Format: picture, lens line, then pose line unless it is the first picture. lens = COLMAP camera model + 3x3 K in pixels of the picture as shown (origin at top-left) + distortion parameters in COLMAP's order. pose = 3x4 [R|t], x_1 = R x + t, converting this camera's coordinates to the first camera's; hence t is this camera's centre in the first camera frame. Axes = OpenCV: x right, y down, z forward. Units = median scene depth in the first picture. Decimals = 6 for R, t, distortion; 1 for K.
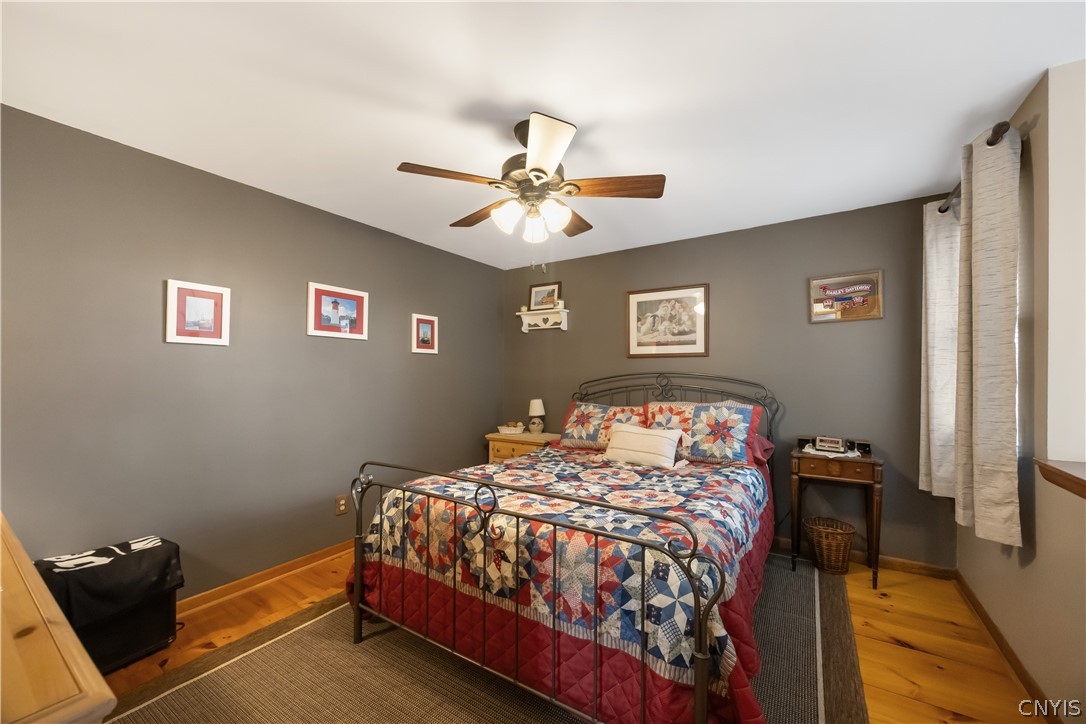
lens RADIAL K [[419.0, 0, 541.7], [0, 419.0, 367.7], [0, 0, 1]] dist [-0.002701, -0.000153]
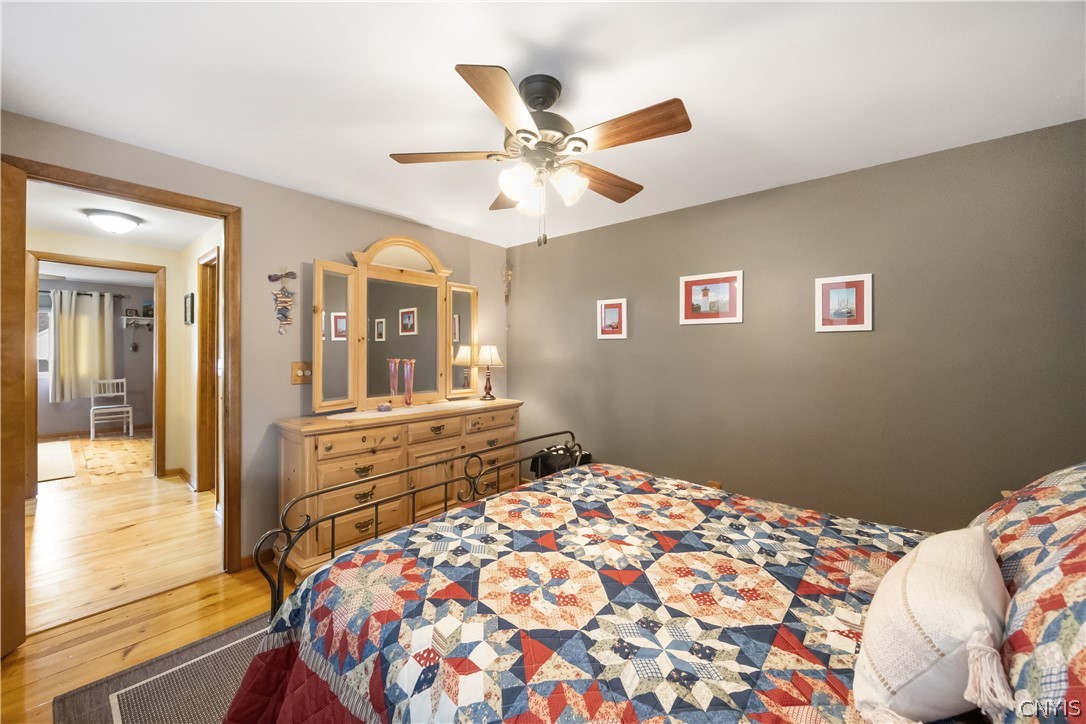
lens RADIAL K [[419.0, 0, 548.2], [0, 419.0, 350.2], [0, 0, 1]] dist [-0.002701, -0.000153]
pose [[-0.121412, -0.017613, -0.992446, 0.637678], [0.001262, 0.999839, -0.017899, 0.008934], [0.992601, -0.003426, -0.121370, 0.859504]]
